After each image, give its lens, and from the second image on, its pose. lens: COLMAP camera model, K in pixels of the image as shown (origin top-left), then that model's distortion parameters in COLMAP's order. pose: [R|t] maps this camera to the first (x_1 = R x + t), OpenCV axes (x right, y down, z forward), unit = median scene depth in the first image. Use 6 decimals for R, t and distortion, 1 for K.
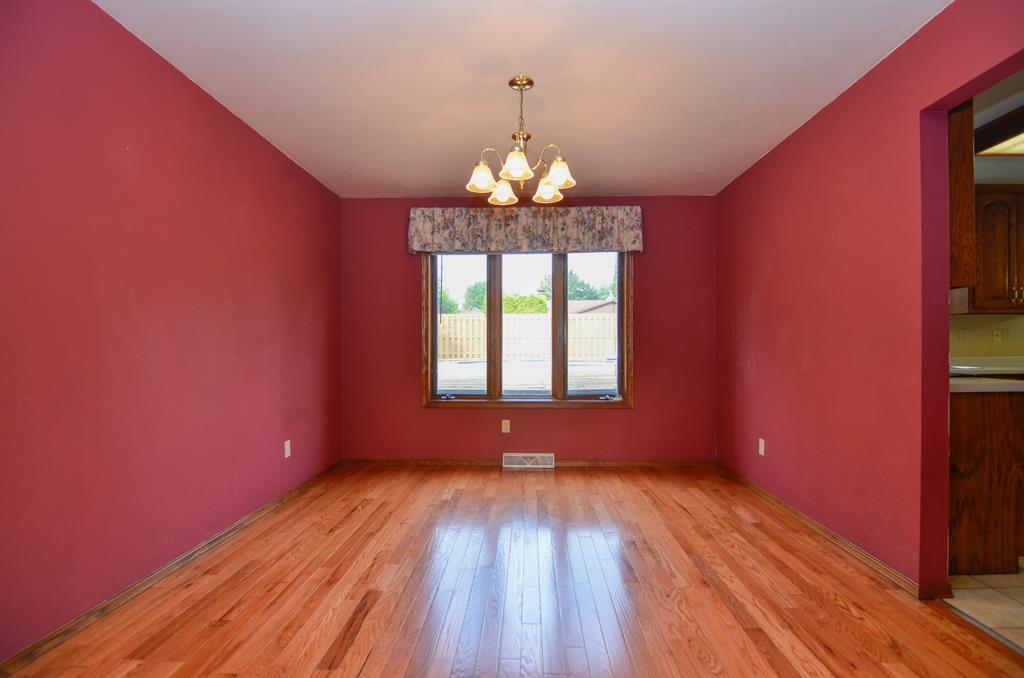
lens RADIAL K [[499.9, 0, 508.0], [0, 499.9, 352.4], [0, 0, 1]] dist [0.001035, -0.013919]
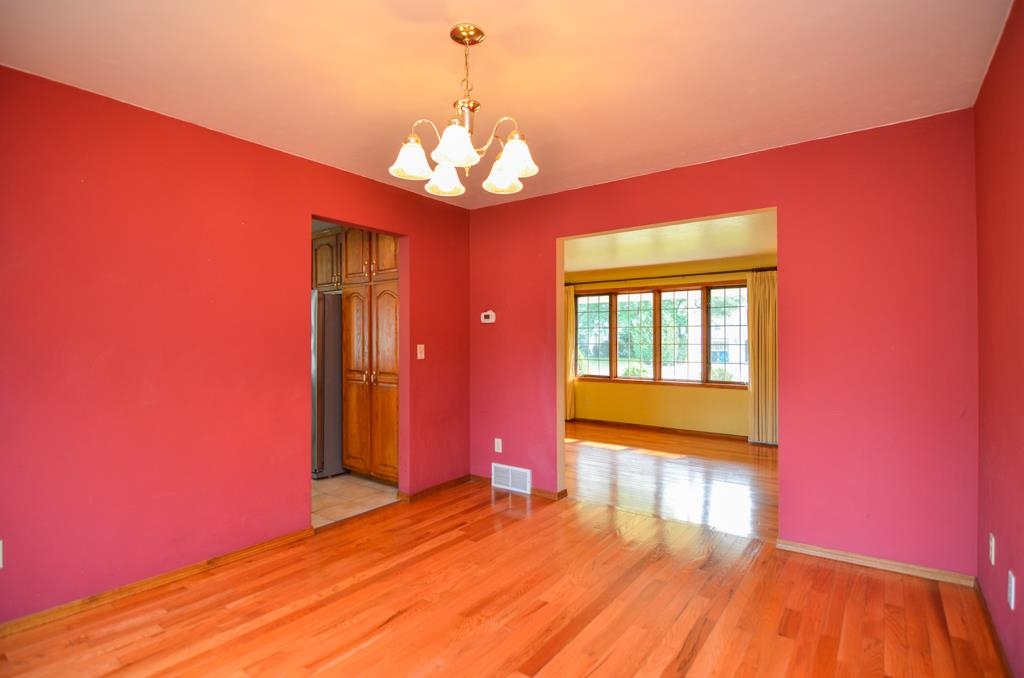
lens RADIAL K [[510.9, 0, 512.0], [0, 510.9, 339.0], [0, 0, 1]] dist [-0.014161, -0.000376]
pose [[-0.828767, 0.003615, 0.559582, -0.266074], [0.006714, 0.999971, 0.003484, -0.051639], [-0.559553, 0.006644, -0.828768, 0.932565]]
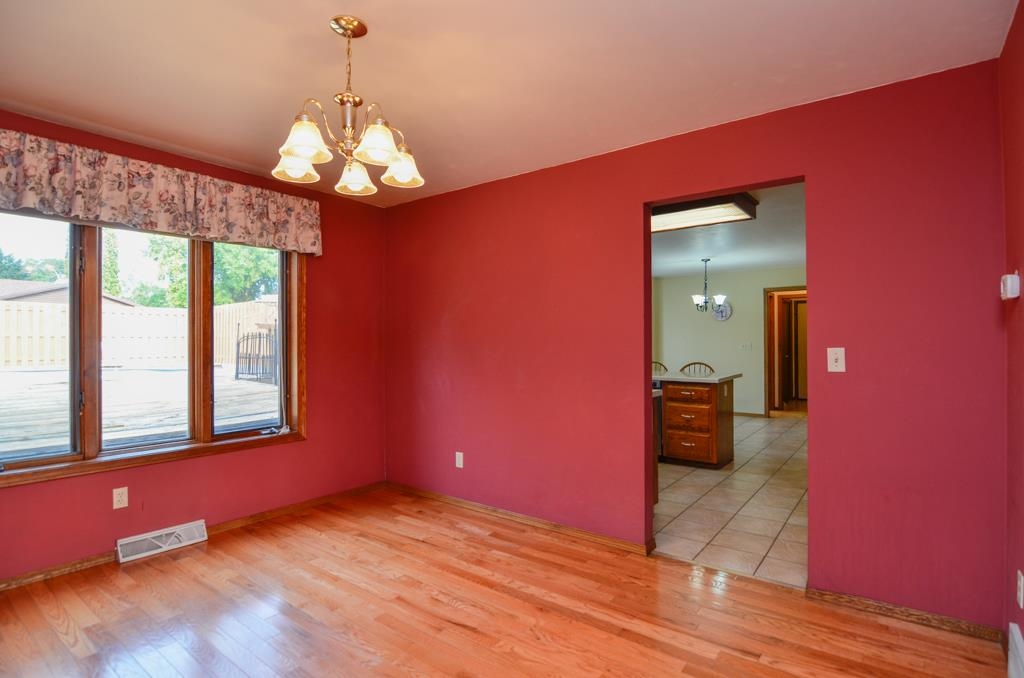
lens RADIAL K [[511.4, 0, 518.1], [0, 511.4, 343.0], [0, 0, 1]] dist [-0.016351, -0.000917]
pose [[0.576185, -0.001243, 0.817318, -0.253466], [0.011293, 0.999915, -0.006441, -0.042246], [-0.817241, 0.012941, 0.576150, 0.221559]]
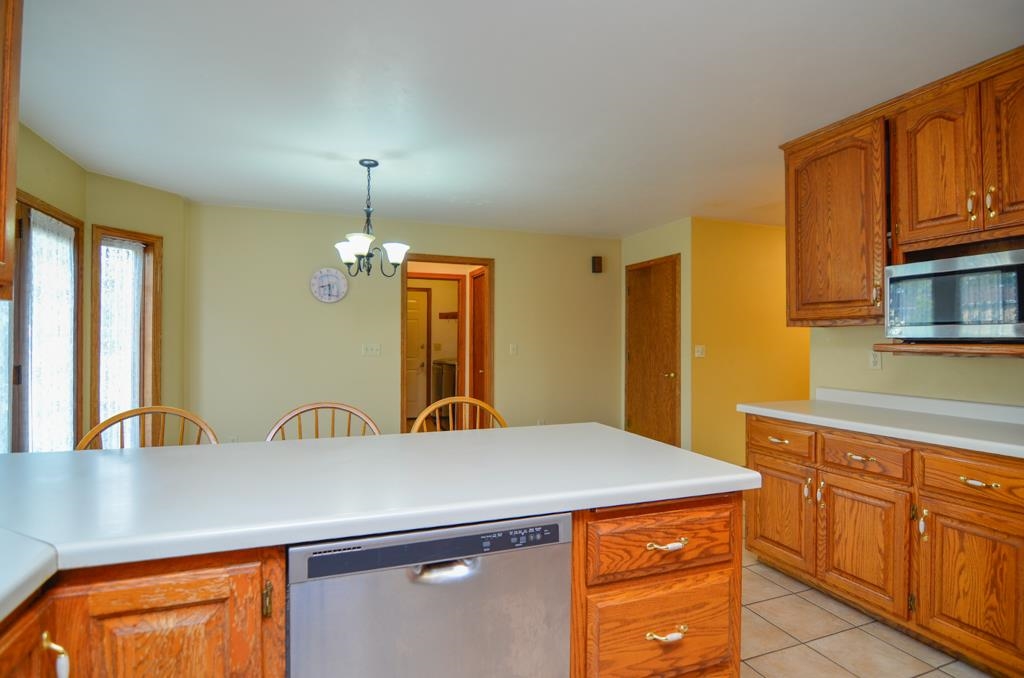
lens RADIAL K [[524.0, 0, 519.7], [0, 524.0, 338.8], [0, 0, 1]] dist [-0.019185, -0.001367]
pose [[-0.386159, 0.008026, 0.922397, 0.647941], [0.003374, 0.999968, -0.007288, -0.048940], [-0.922426, 0.000298, -0.386173, 0.763040]]
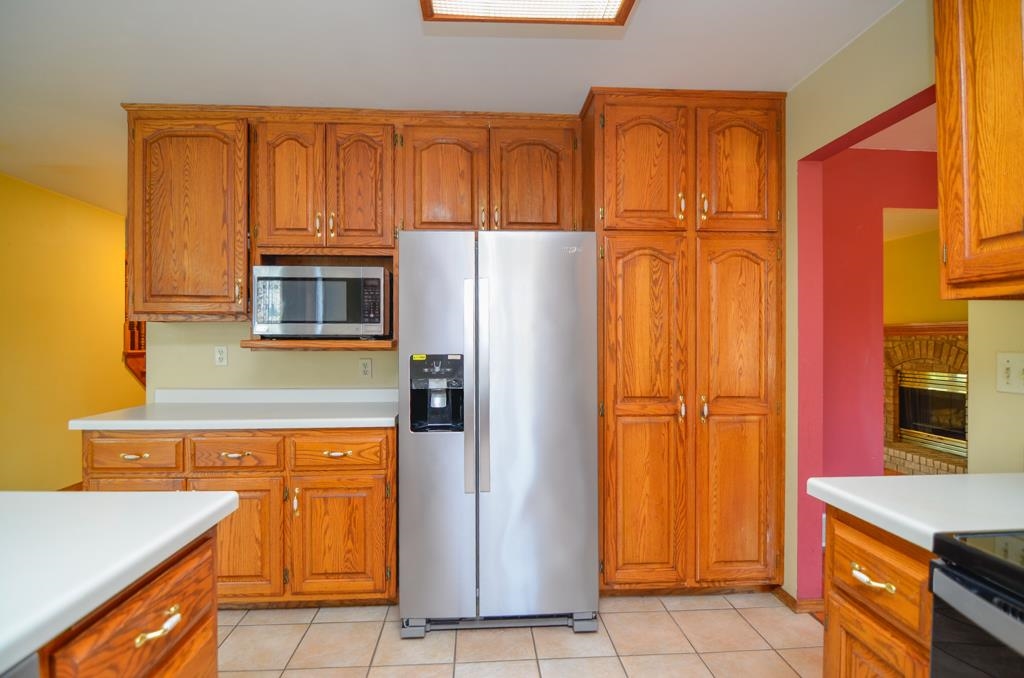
lens RADIAL K [[524.0, 0, 519.7], [0, 524.0, 338.8], [0, 0, 1]] dist [-0.019185, -0.001367]
pose [[-0.994181, 0.004217, -0.107640, 0.768392], [0.003609, 0.999976, 0.005834, -0.050145], [0.107662, 0.005411, -0.994173, 0.792144]]
